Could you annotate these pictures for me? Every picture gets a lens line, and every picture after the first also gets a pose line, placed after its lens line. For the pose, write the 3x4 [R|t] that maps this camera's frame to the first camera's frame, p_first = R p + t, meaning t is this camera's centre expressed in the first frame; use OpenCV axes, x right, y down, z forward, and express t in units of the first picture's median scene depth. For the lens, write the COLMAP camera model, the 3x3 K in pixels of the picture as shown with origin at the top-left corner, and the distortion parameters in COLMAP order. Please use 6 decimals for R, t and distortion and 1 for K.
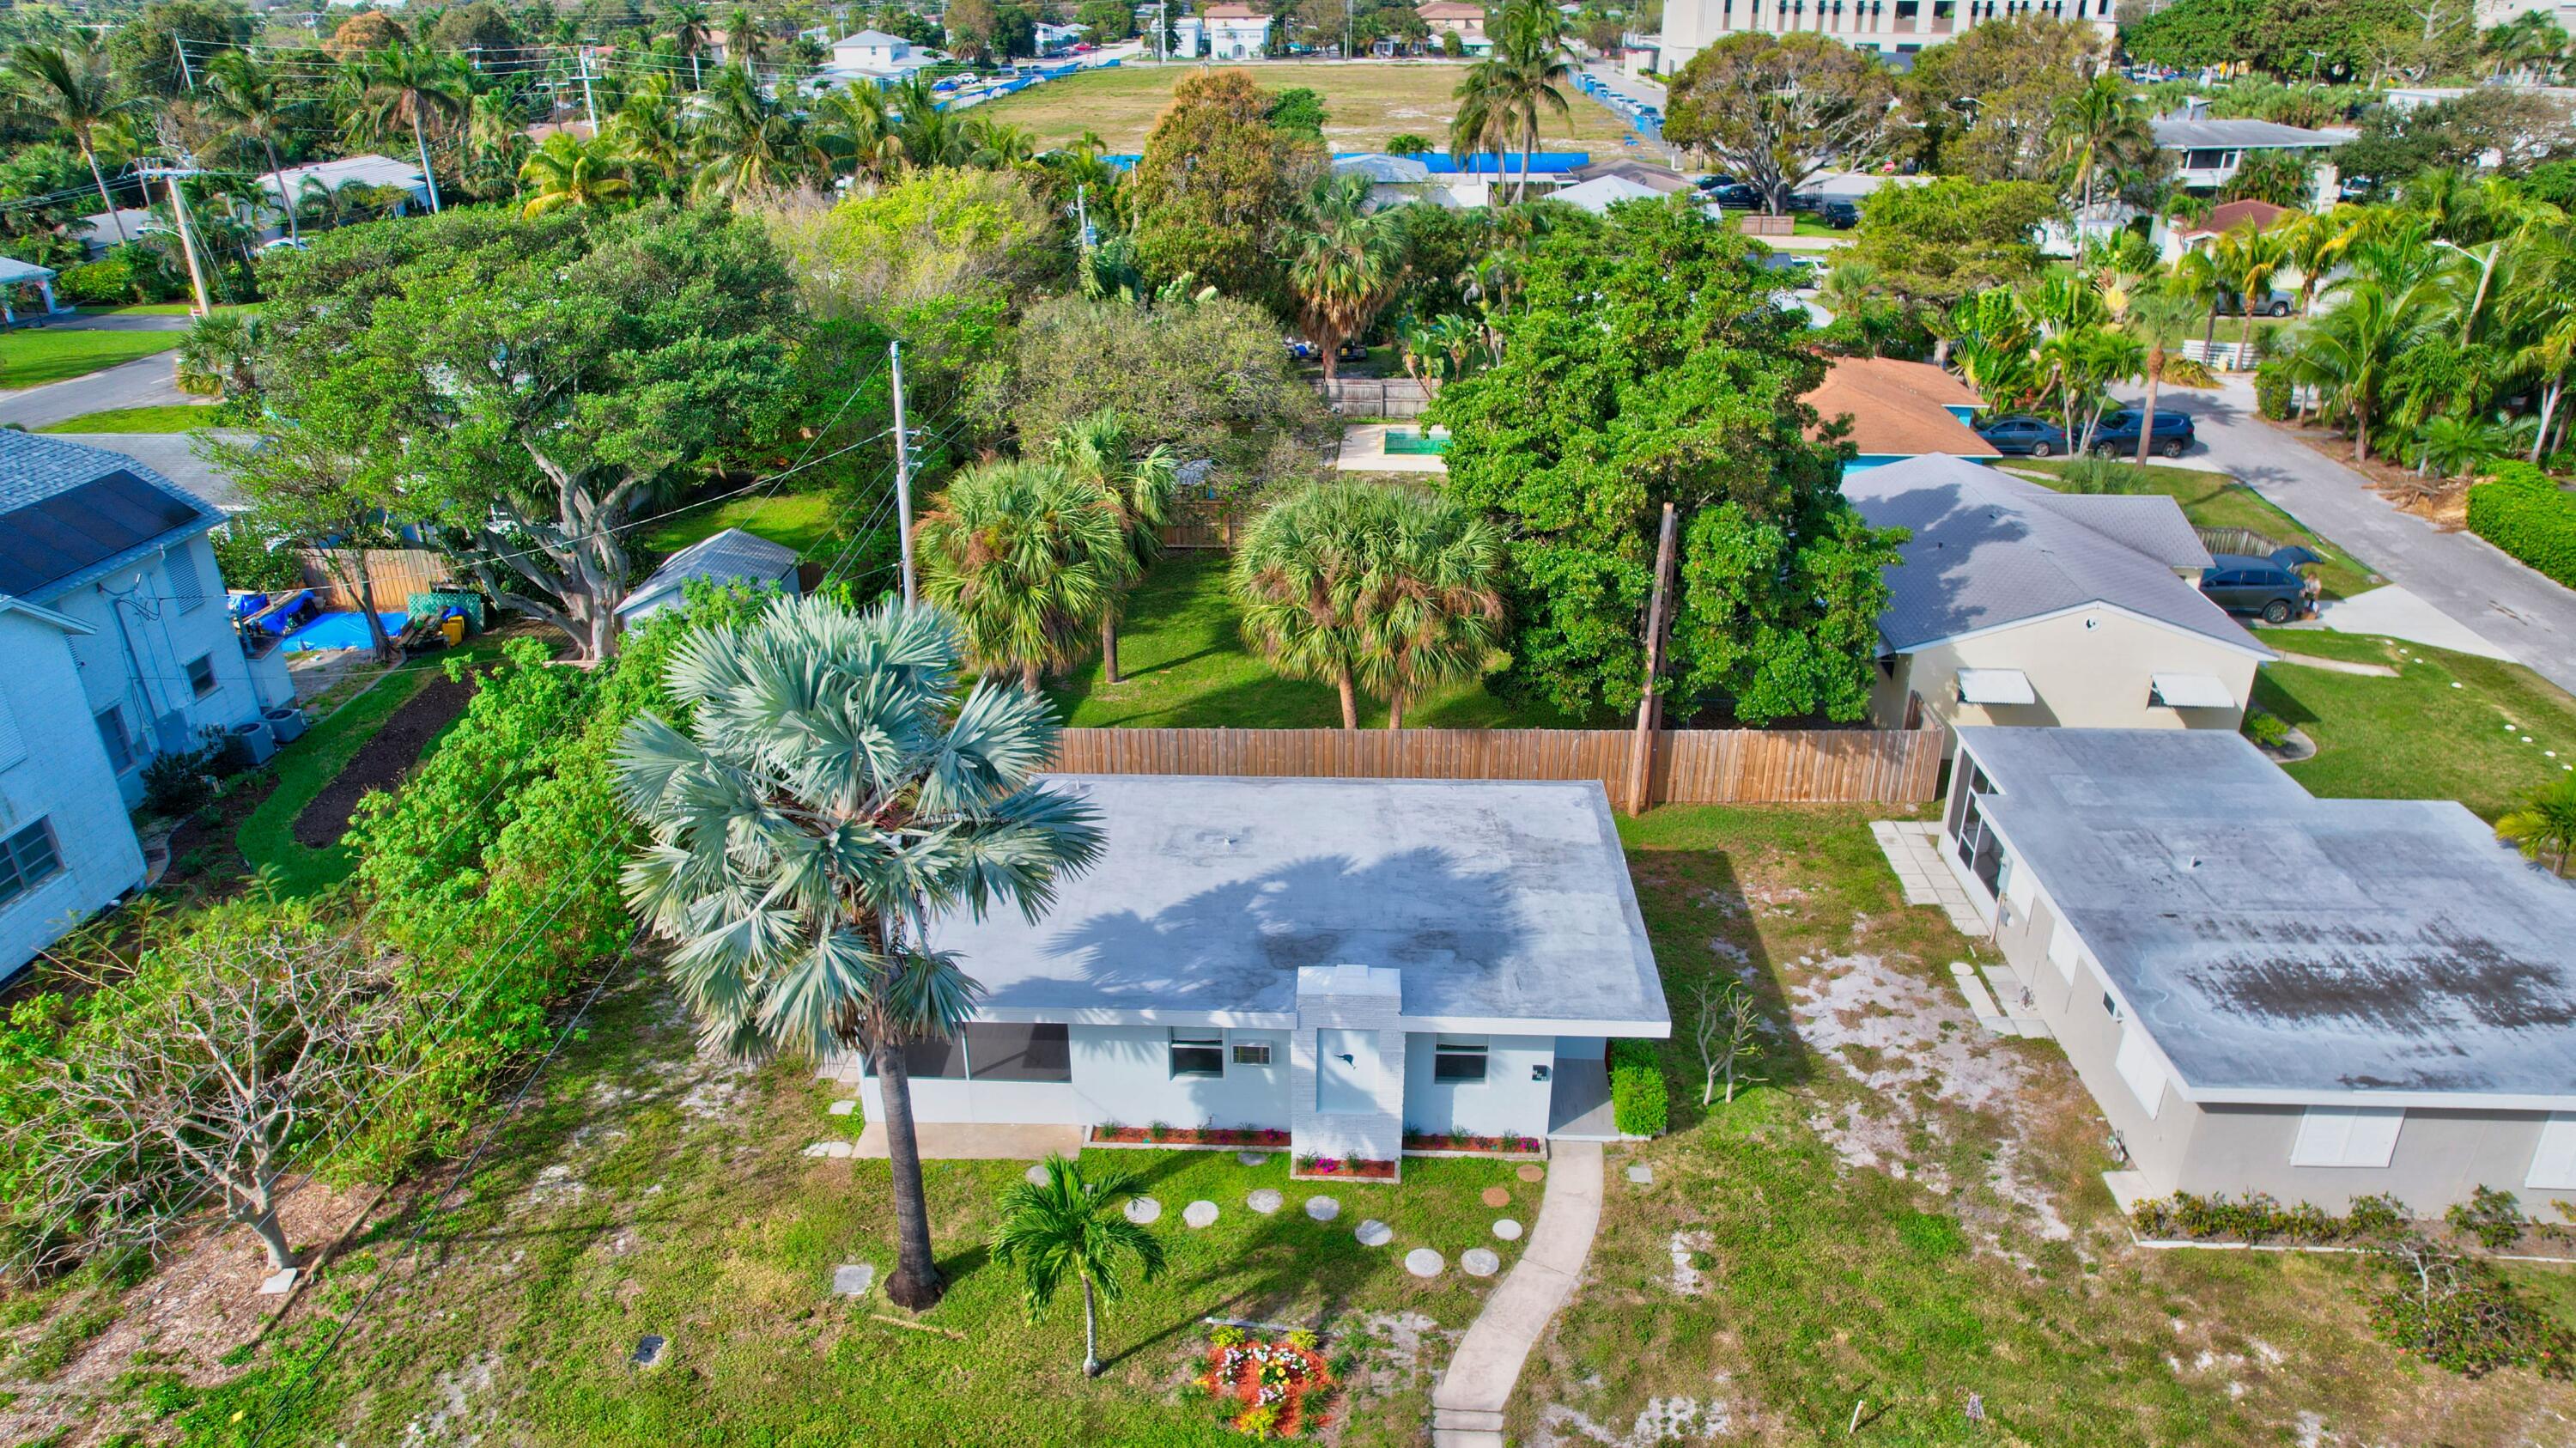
lens RADIAL K [[1650.9, 0, 1288.0], [0, 1650.9, 724.0], [0, 0, 1]] dist [-0.082507, 0.064760]
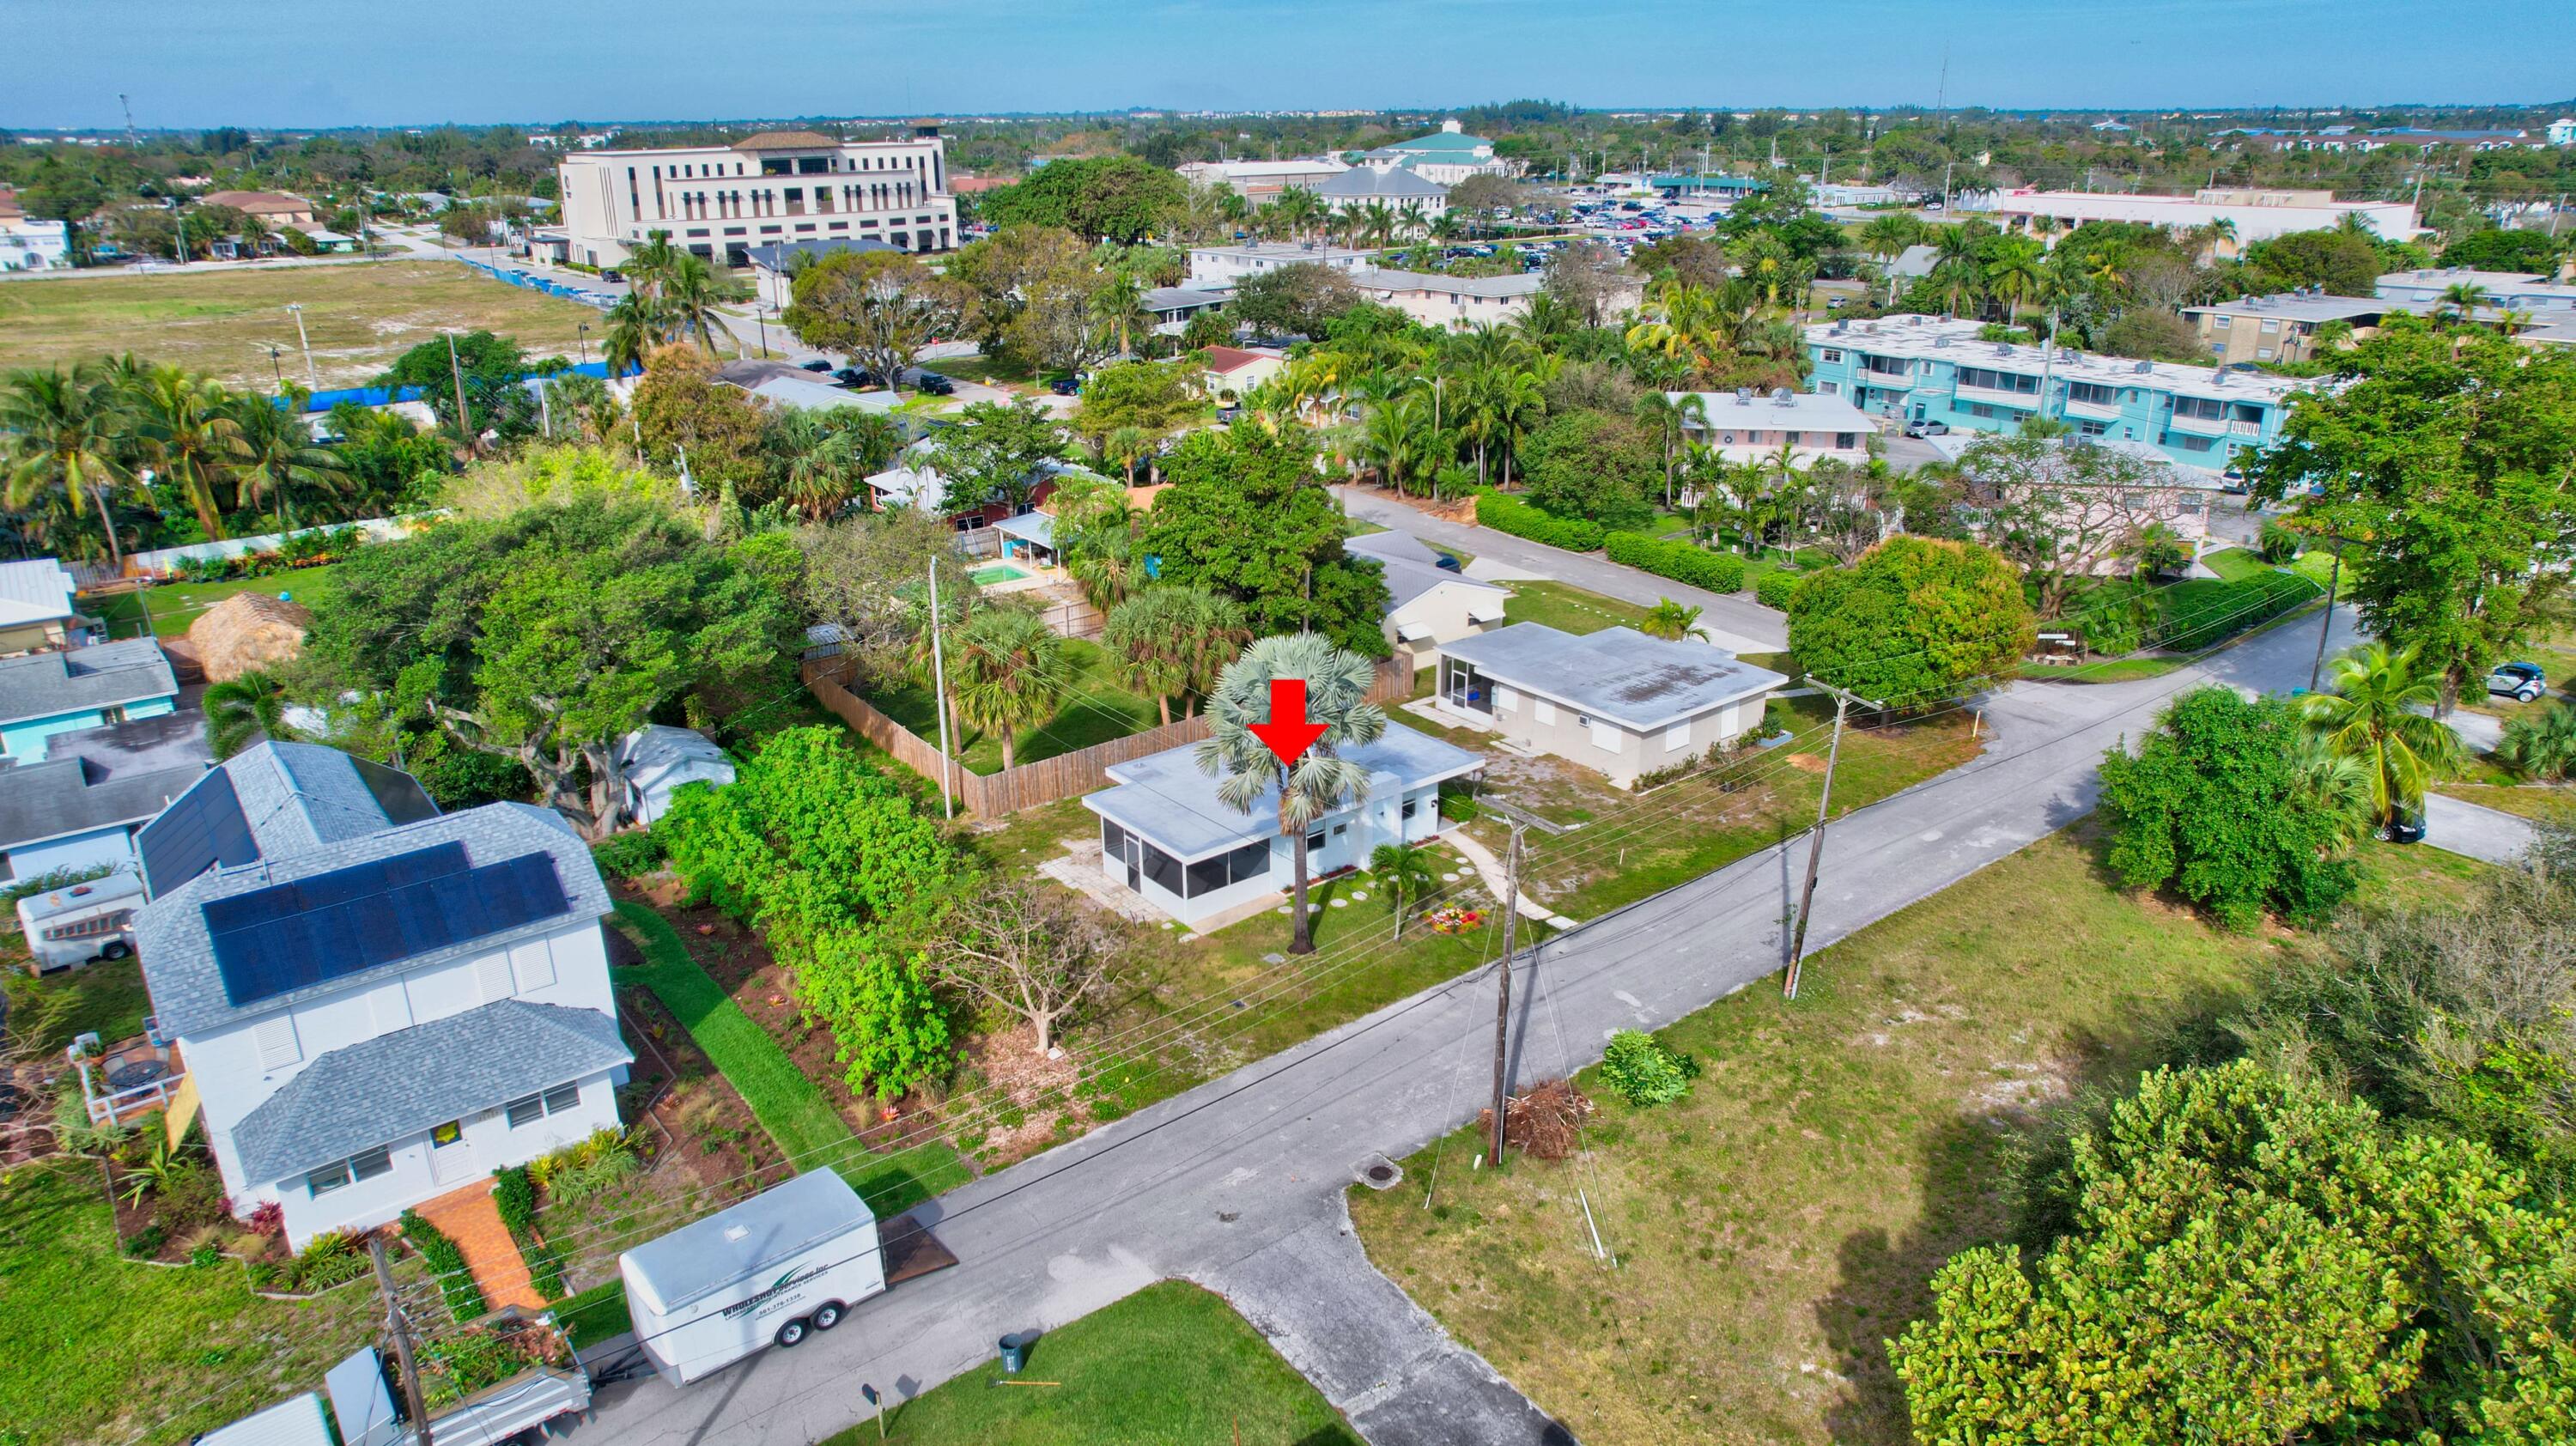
lens RADIAL K [[1643.7, 0, 1252.0], [0, 1643.7, 722.4], [0, 0, 1]] dist [-0.057825, 0.074549]
pose [[0.766648, -0.230651, 0.599209, -0.988046], [0.277229, 0.960685, 0.015097, -0.001369], [-0.579133, 0.154544, 0.800450, -0.504826]]
